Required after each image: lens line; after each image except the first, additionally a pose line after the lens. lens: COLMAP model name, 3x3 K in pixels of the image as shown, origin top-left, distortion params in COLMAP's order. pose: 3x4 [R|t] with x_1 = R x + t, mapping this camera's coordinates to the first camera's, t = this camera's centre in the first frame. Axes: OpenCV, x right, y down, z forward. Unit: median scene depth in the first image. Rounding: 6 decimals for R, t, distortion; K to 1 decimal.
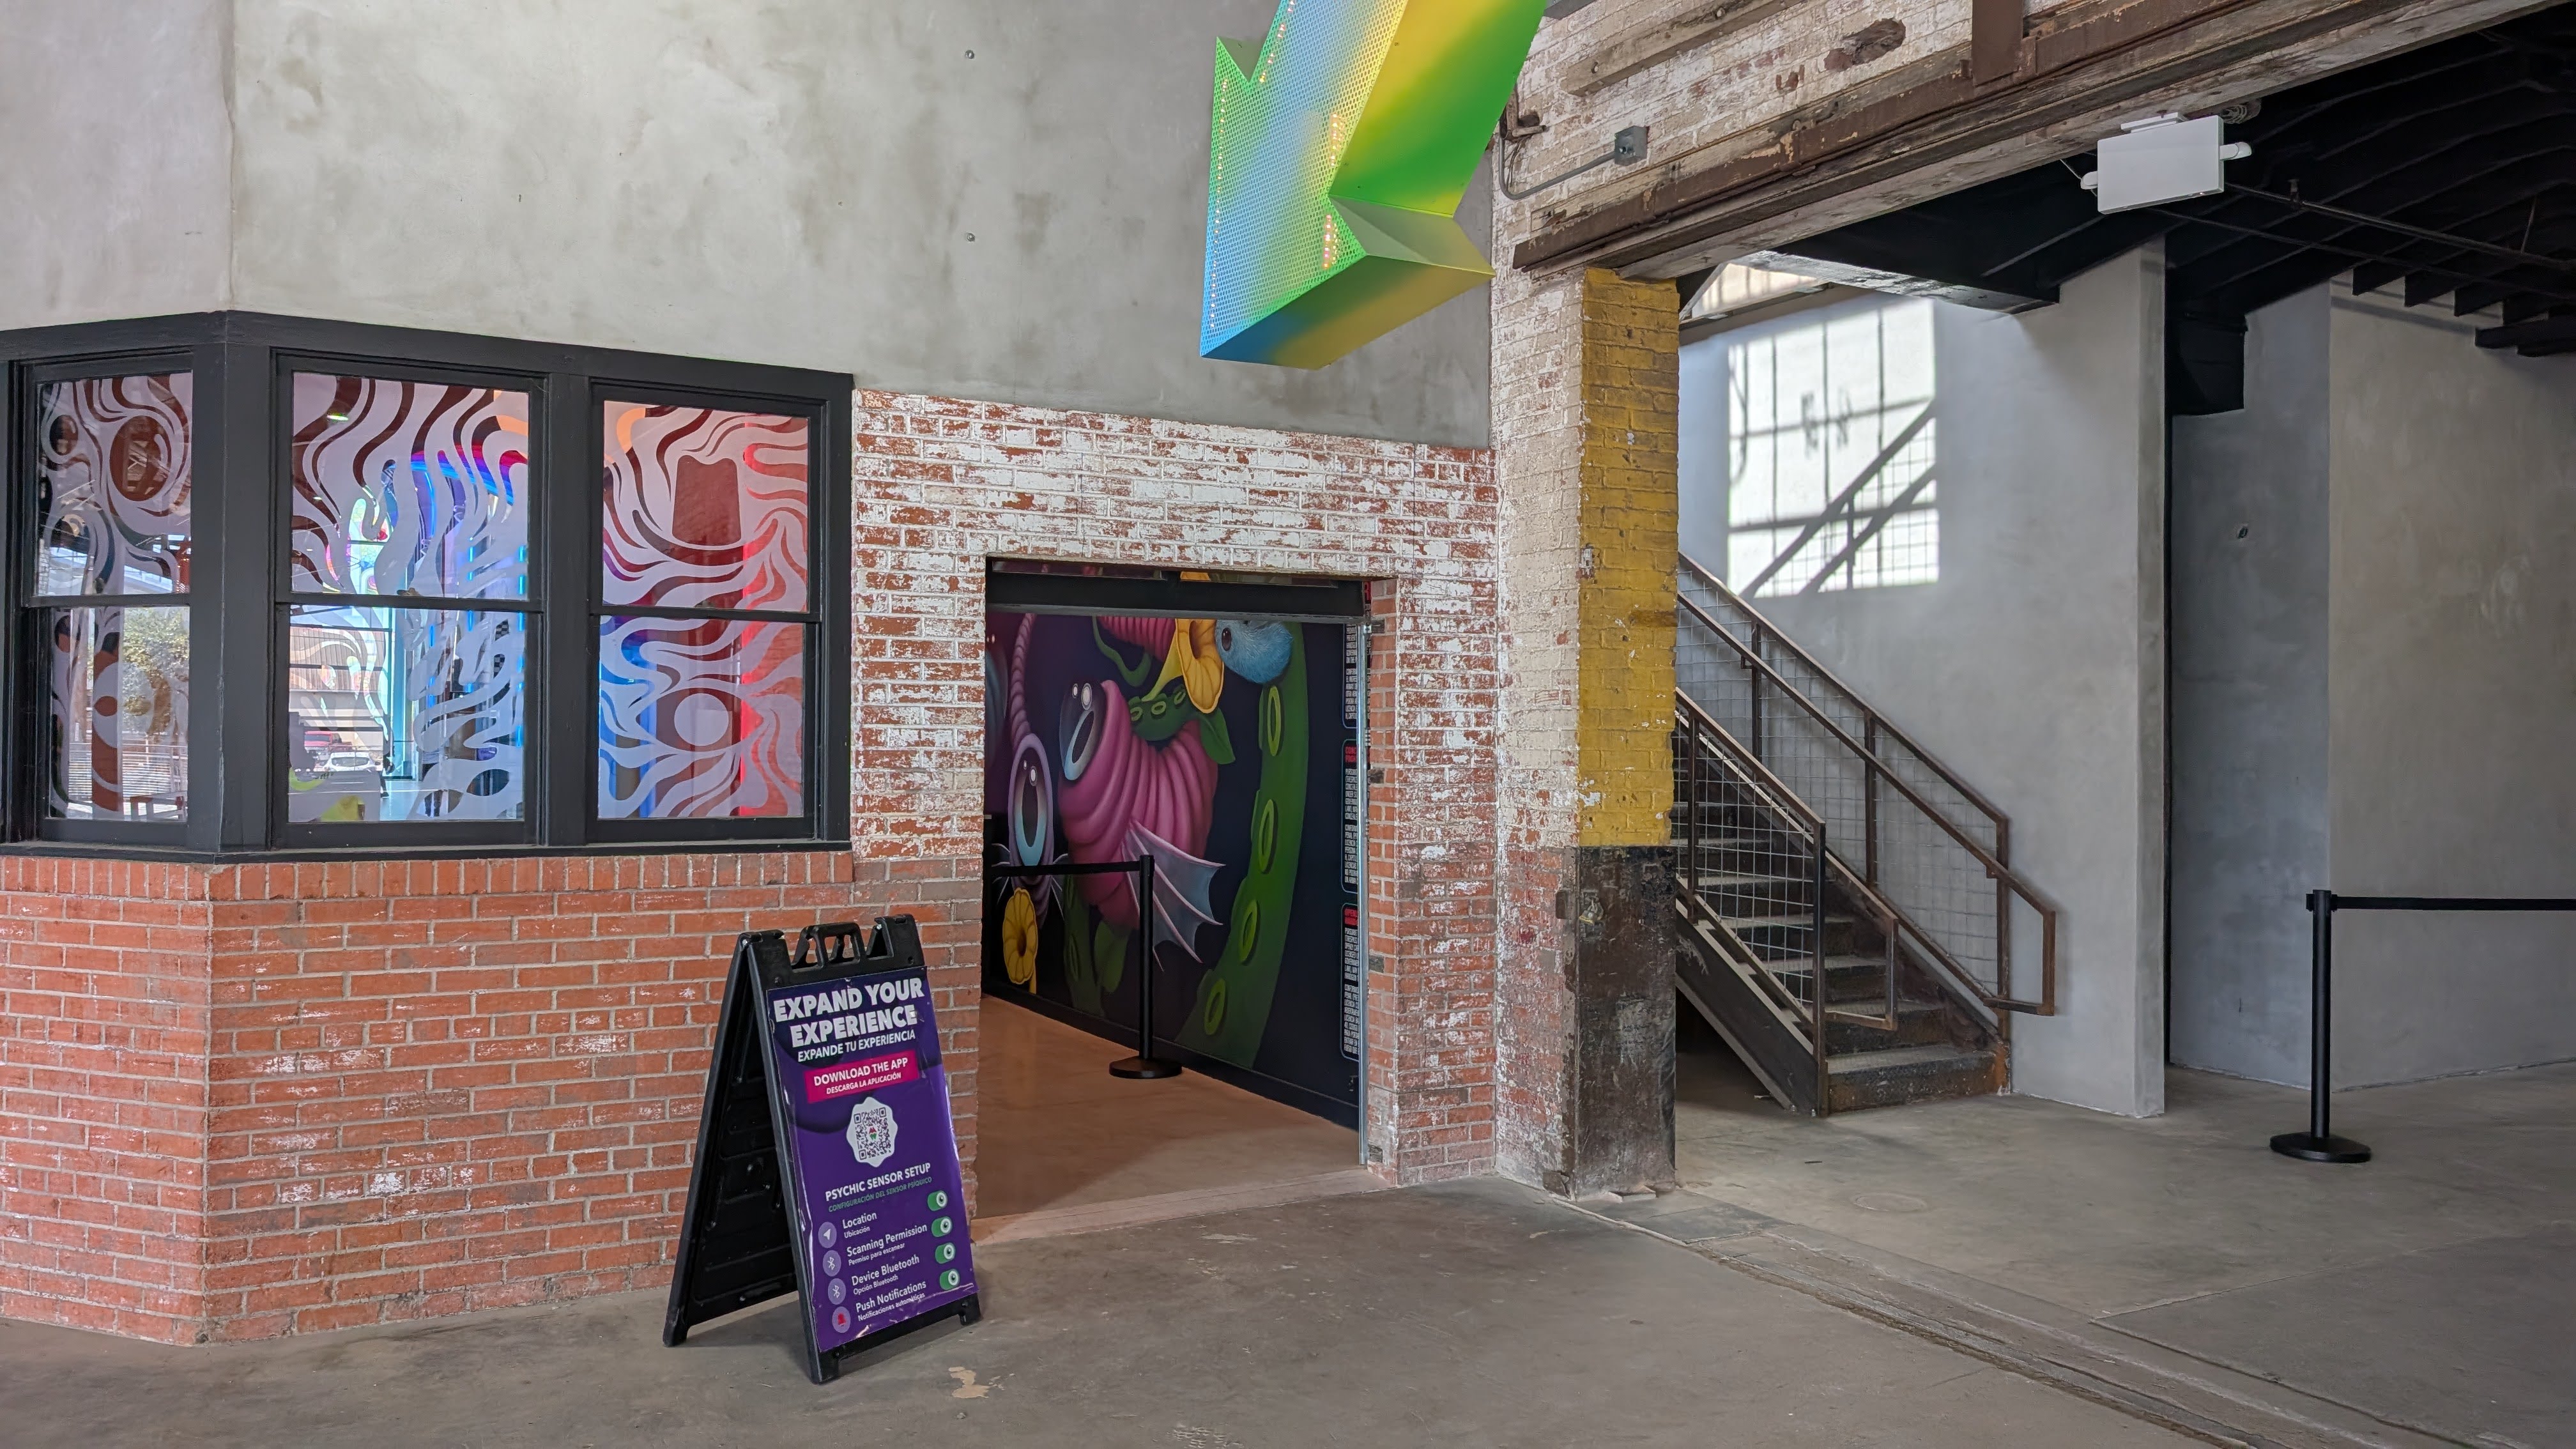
lens RADIAL K [[1869.9, 0, 1291.6], [0, 1869.9, 716.9], [0, 0, 1]] dist [0.006378, 0.004822]
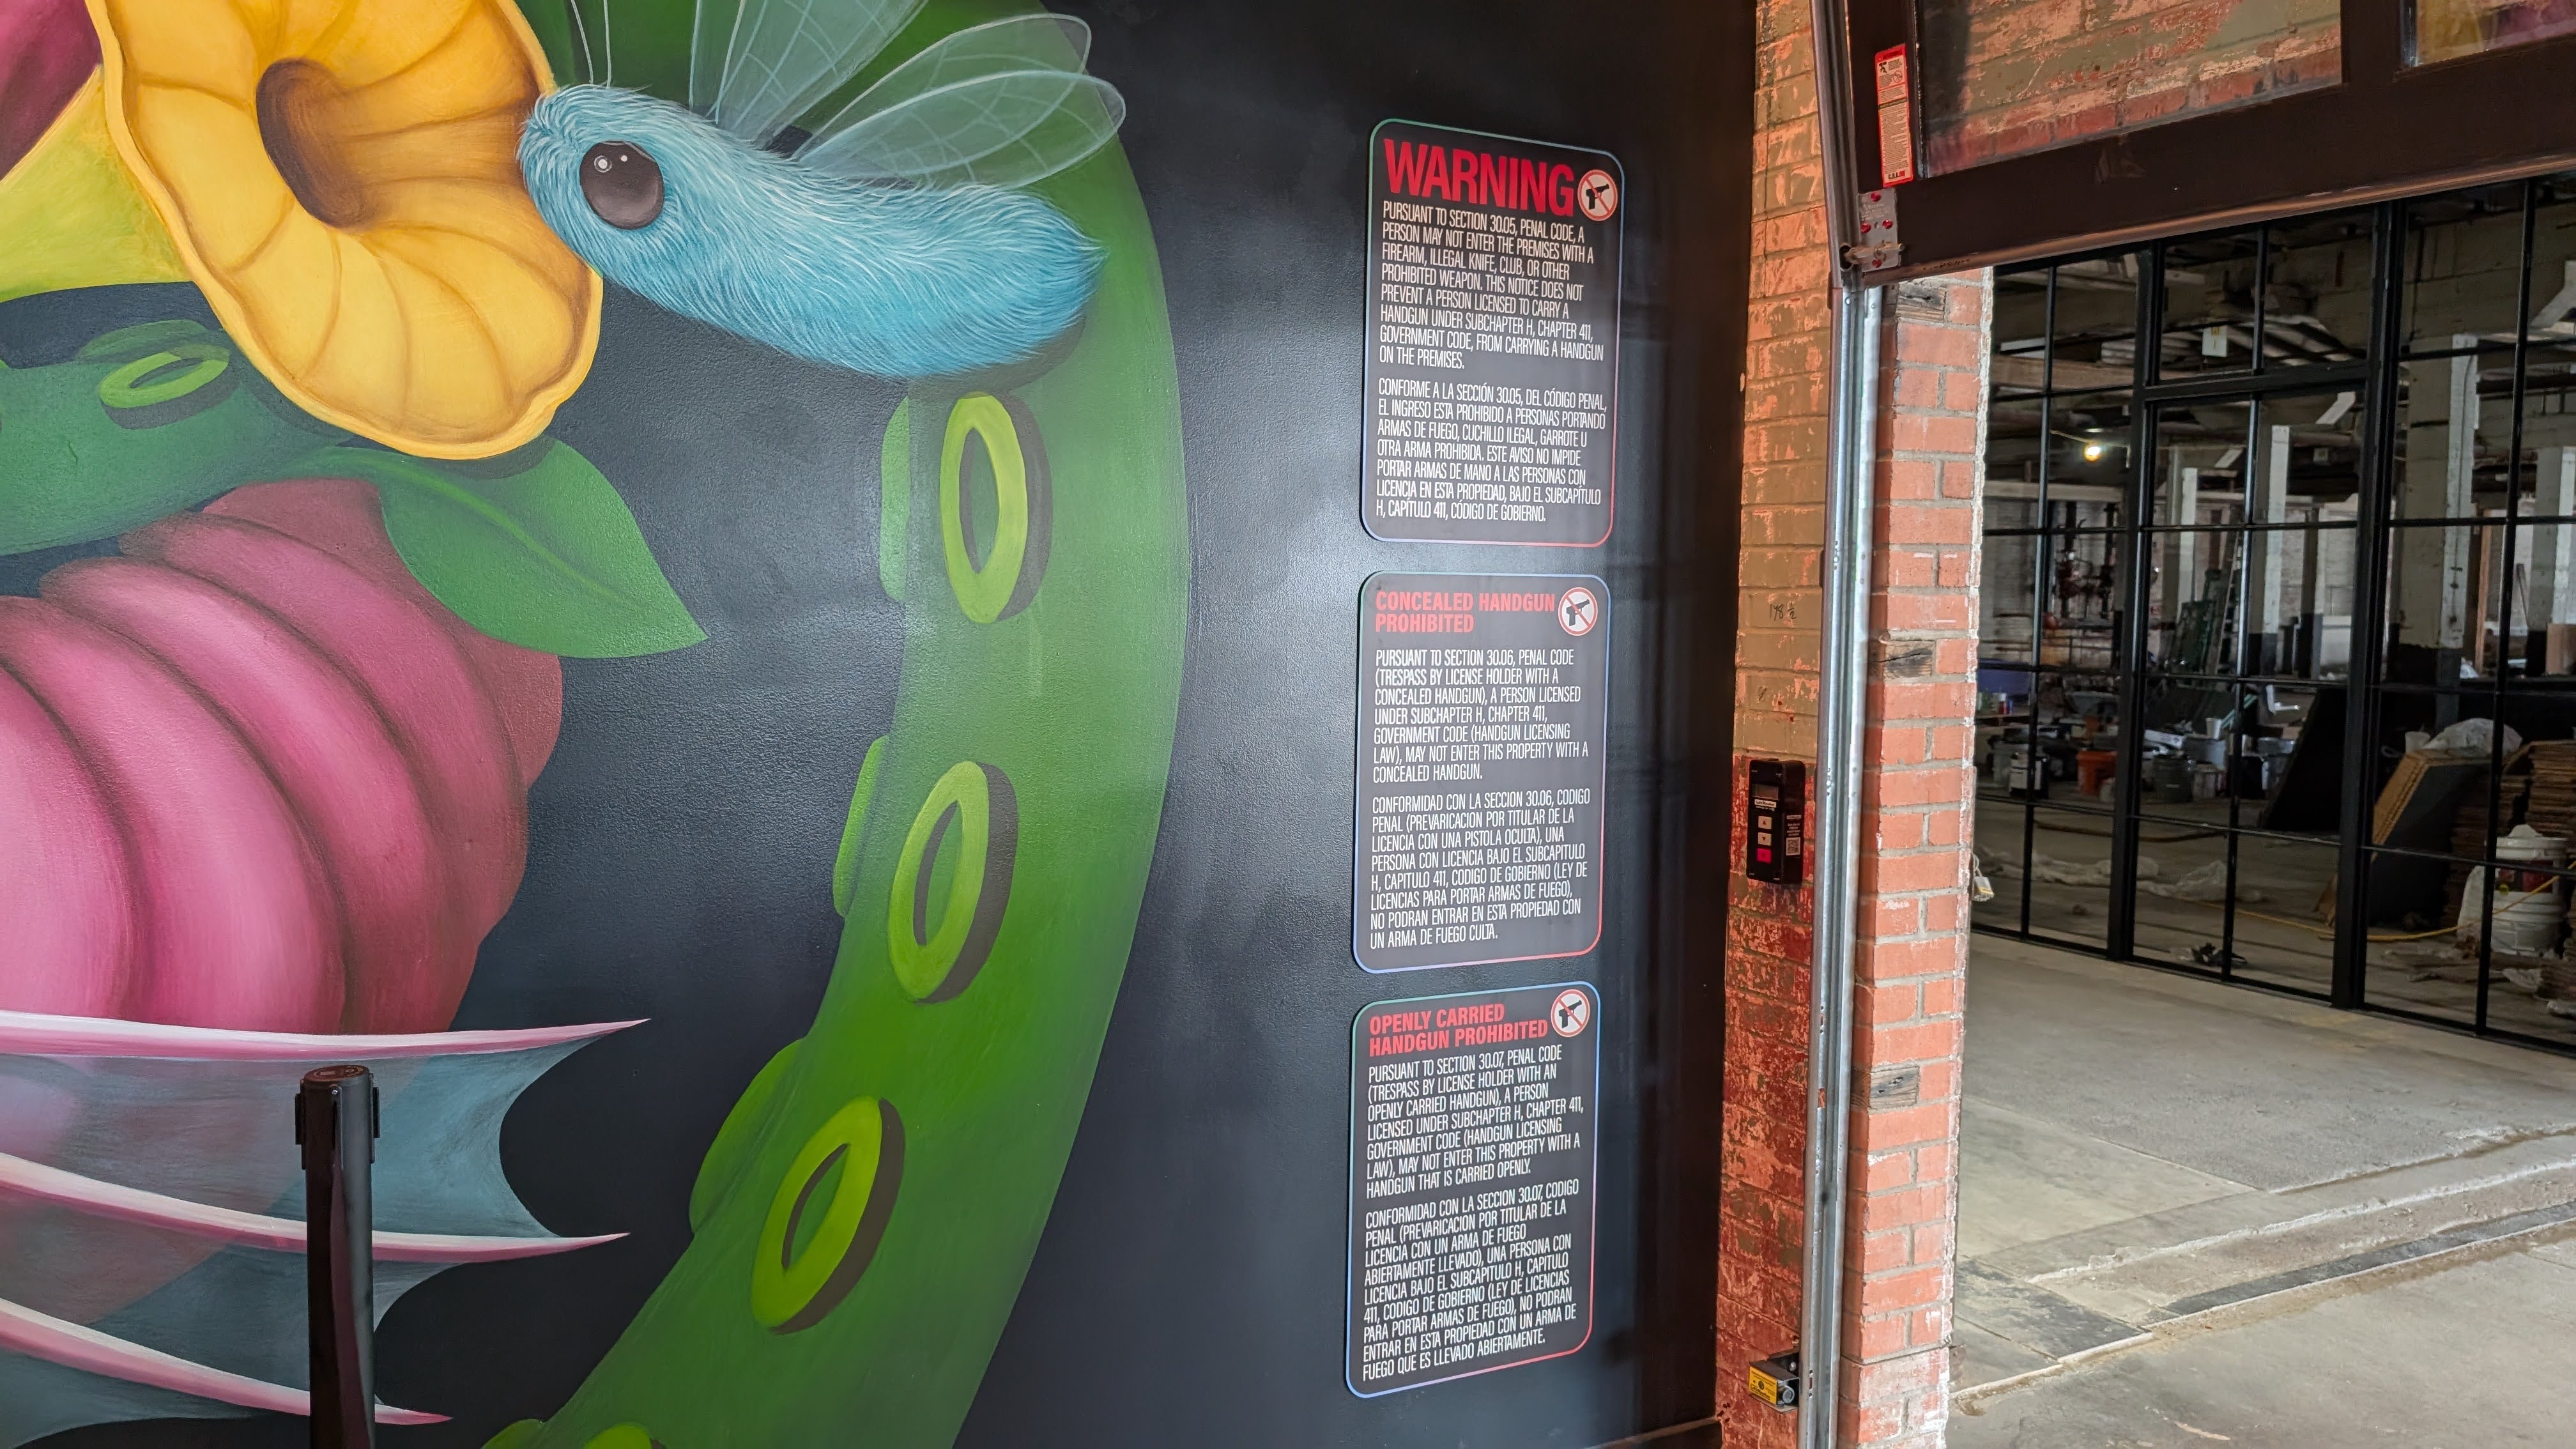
lens RADIAL K [[1869.9, 0, 1293.6], [0, 1869.9, 733.8], [0, 0, 1]] dist [0.006378, 0.004822]
pose [[0.008968, -0.089144, 0.995978, -0.441891], [-0.025363, 0.995678, 0.089346, 0.014003], [-0.999638, -0.026062, 0.006668, 1.301890]]
